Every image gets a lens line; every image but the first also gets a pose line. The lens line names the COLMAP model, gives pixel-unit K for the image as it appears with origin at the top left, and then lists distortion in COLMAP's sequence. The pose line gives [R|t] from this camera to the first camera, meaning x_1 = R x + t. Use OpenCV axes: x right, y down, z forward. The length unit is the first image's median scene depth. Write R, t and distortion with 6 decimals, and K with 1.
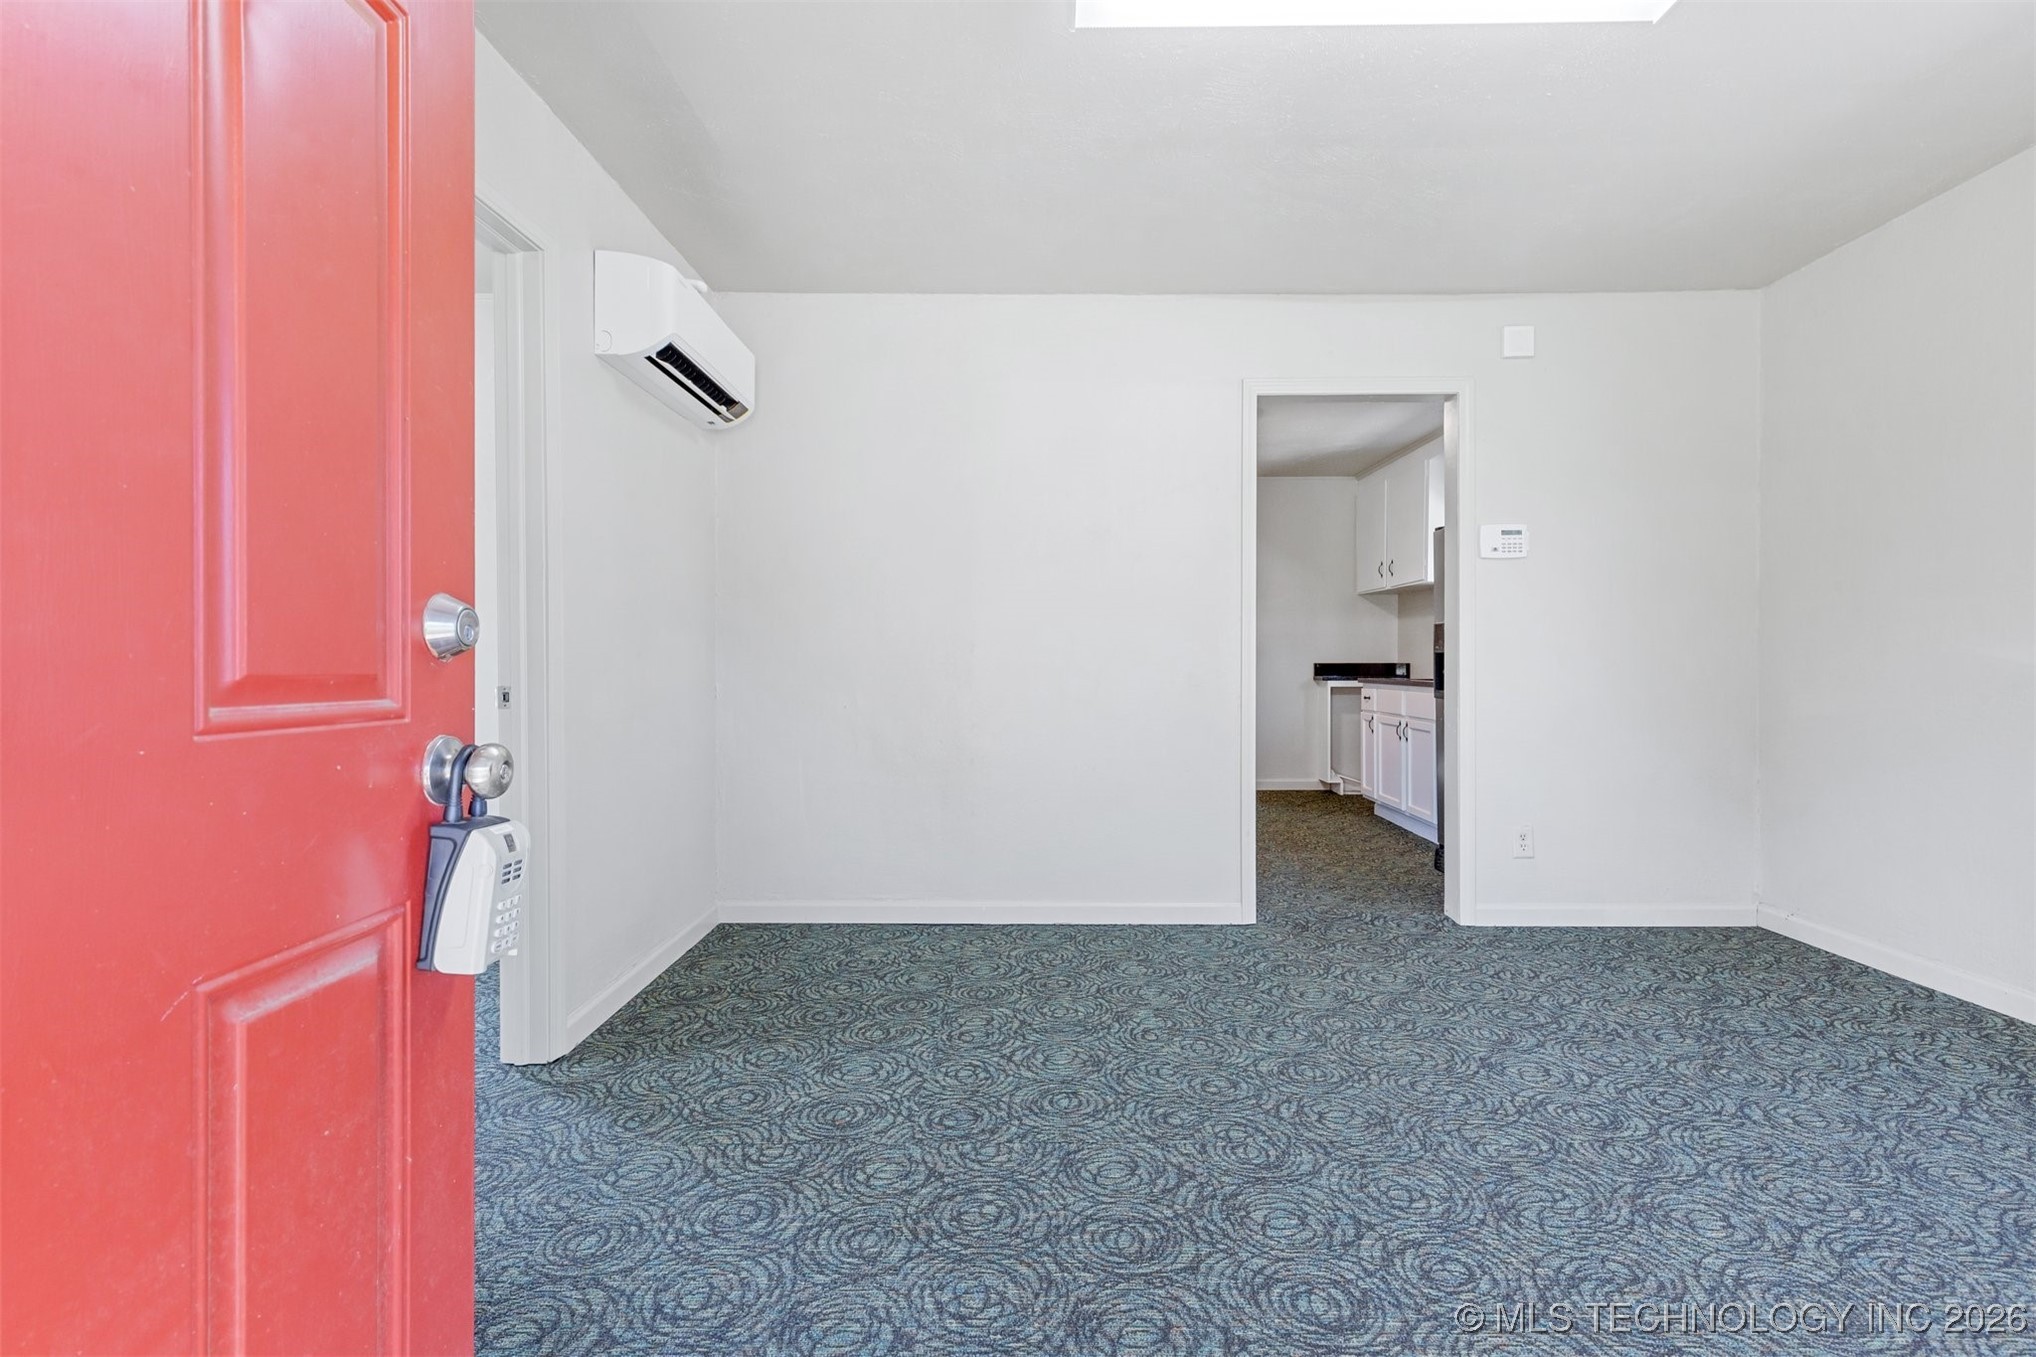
lens RADIAL K [[945.8, 0, 1003.1], [0, 945.8, 668.1], [0, 0, 1]] dist [0.006747, -0.001345]
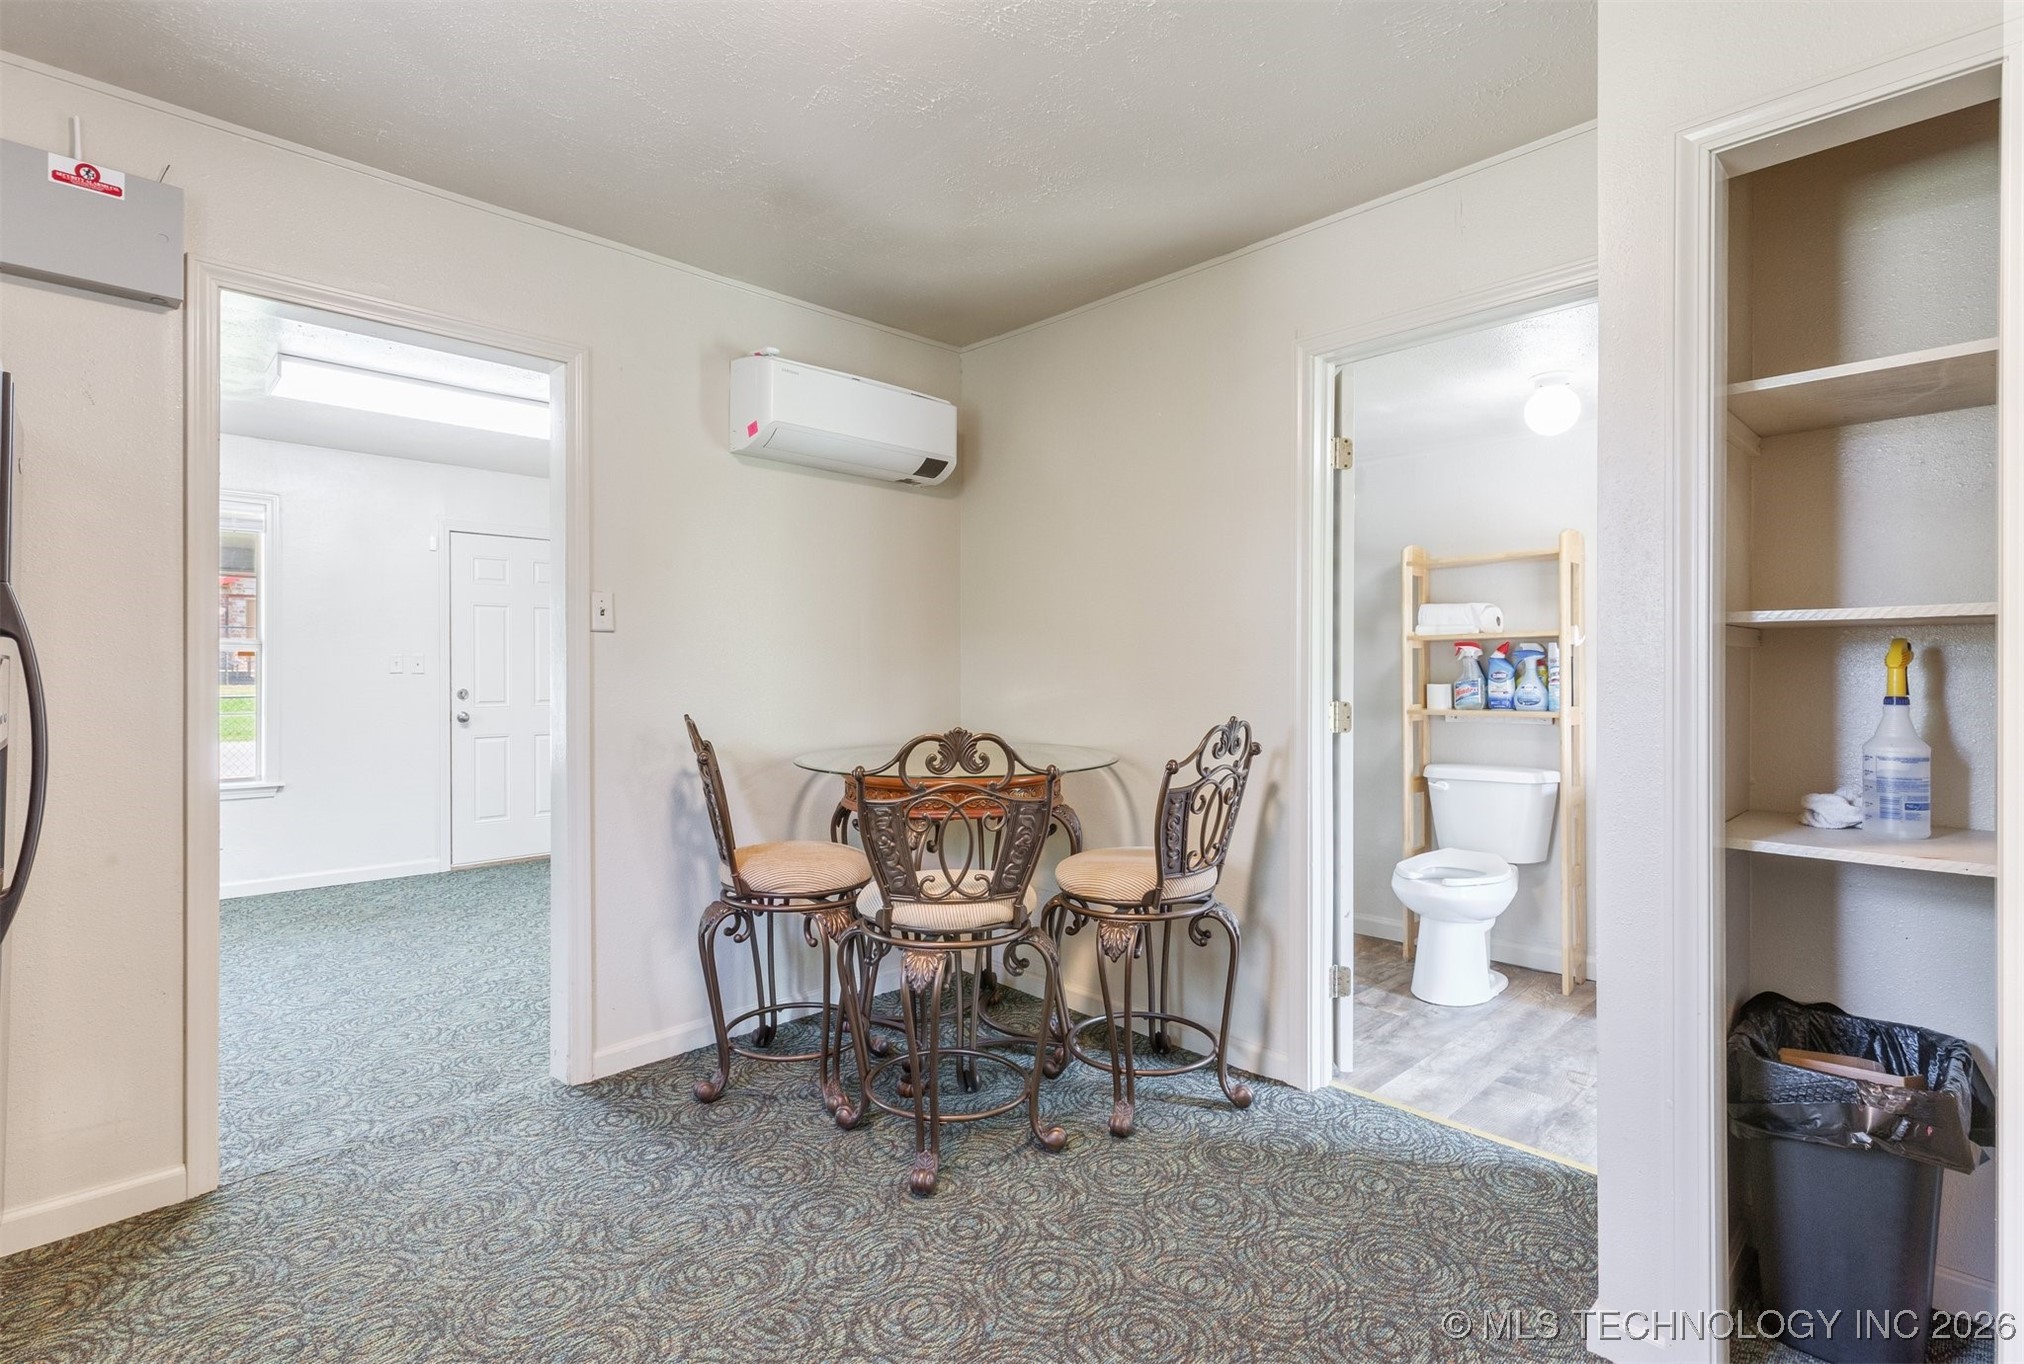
lens RADIAL K [[935.9, 0, 978.2], [0, 935.9, 669.6], [0, 0, 1]] dist [0.001482, -0.000216]
pose [[-0.696211, -0.001516, -0.717836, 0.824156], [-0.000963, 0.999999, -0.001177, -0.076090], [0.717837, -0.000128, -0.696211, 2.567256]]
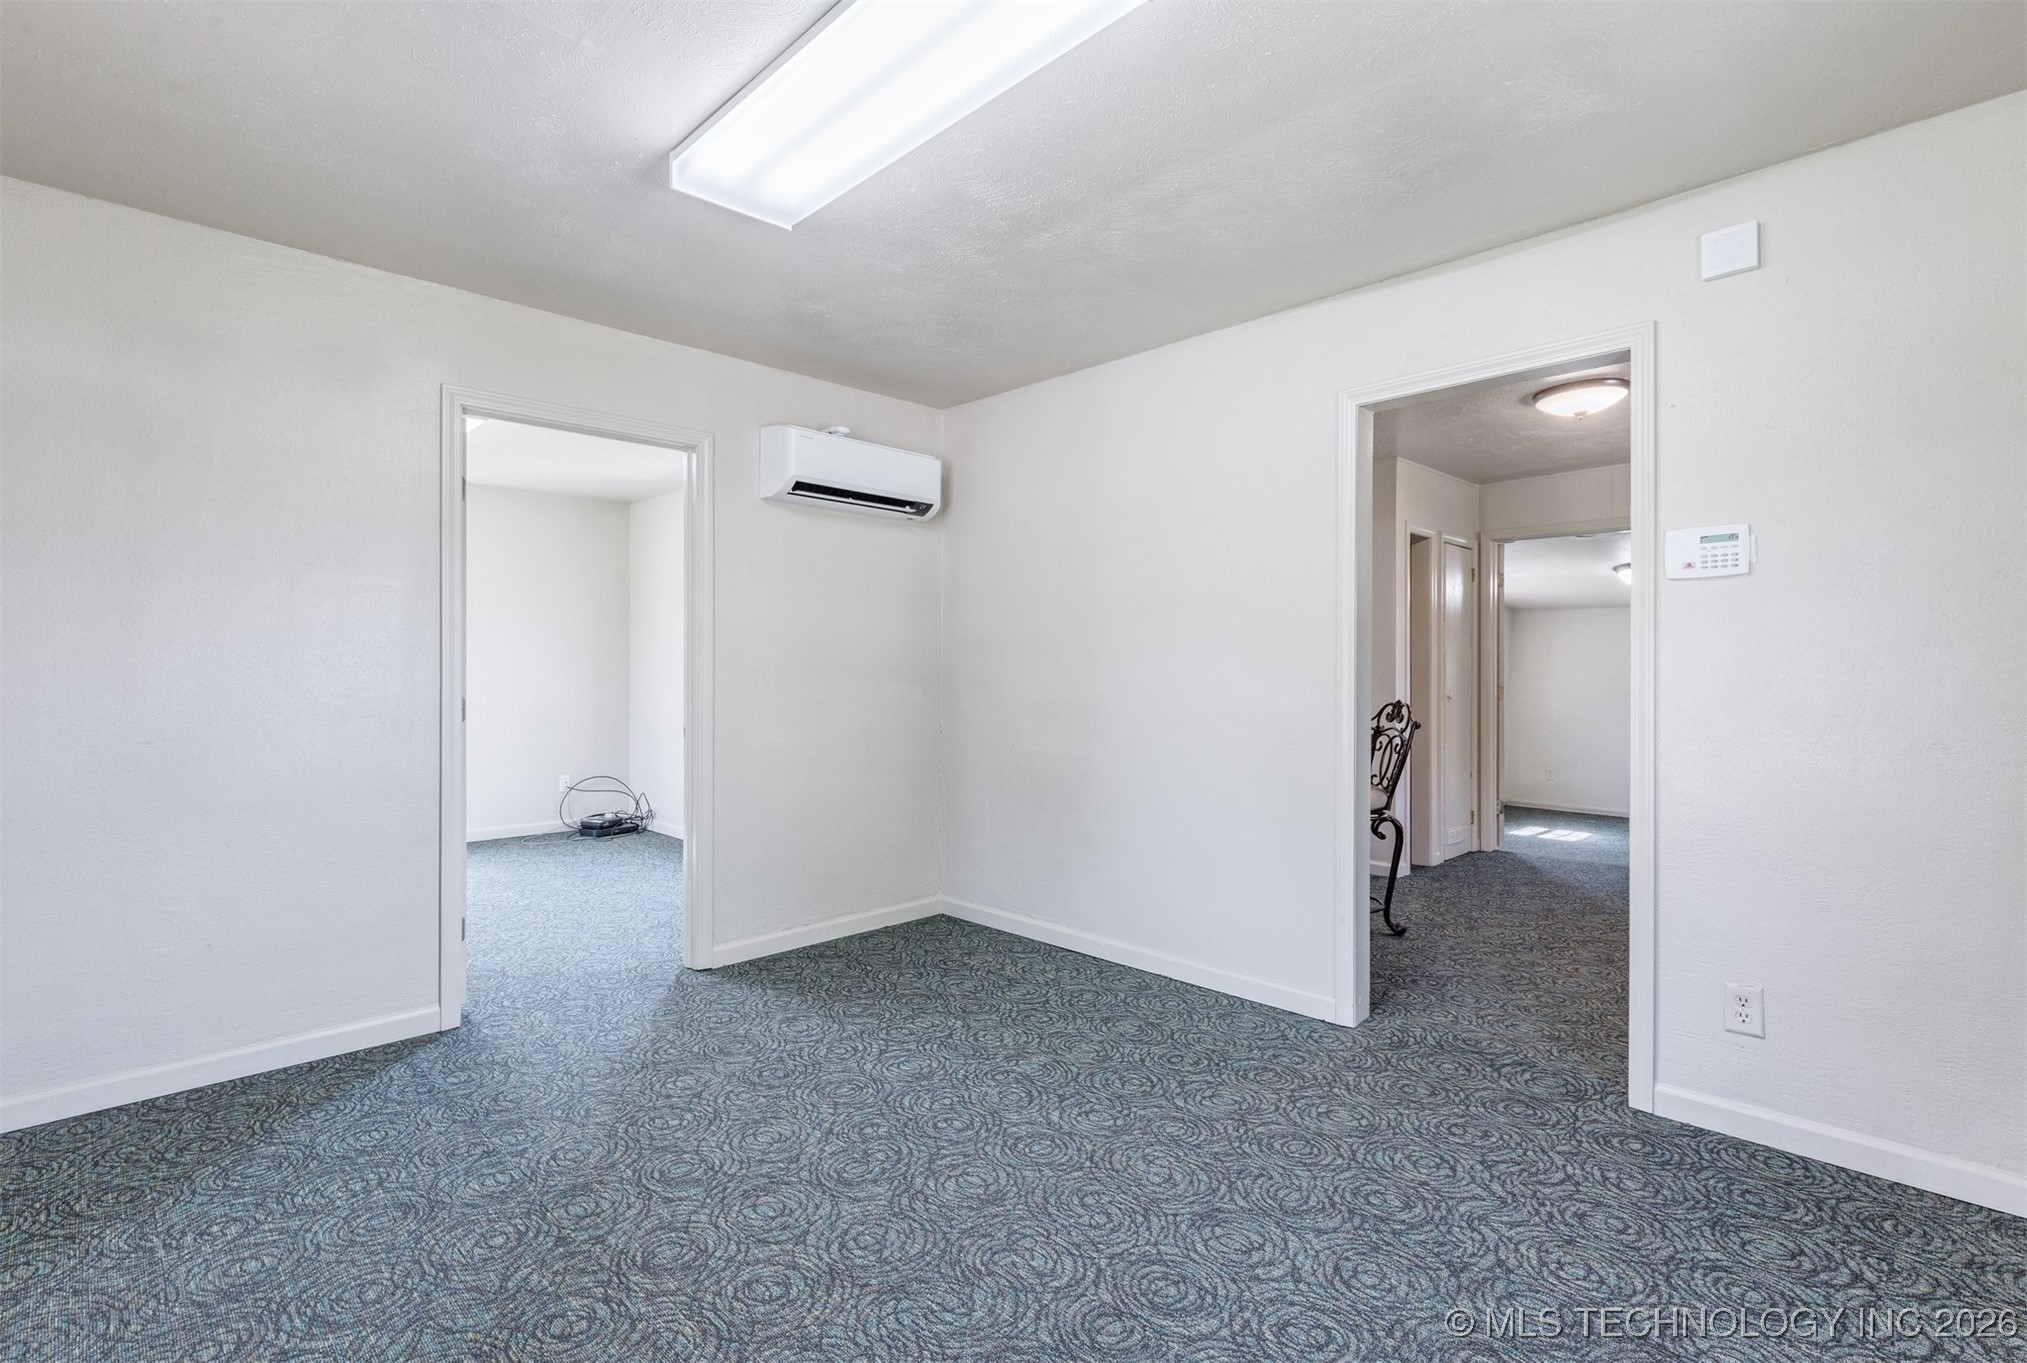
lens RADIAL K [[937.2, 0, 979.7], [0, 937.2, 669.1], [0, 0, 1]] dist [0.001482, -0.000216]
pose [[0.705782, -0.002818, -0.708424, 0.914070], [-0.005459, 0.999941, -0.009416, -0.060430], [0.708408, 0.010513, 0.705725, 0.241831]]
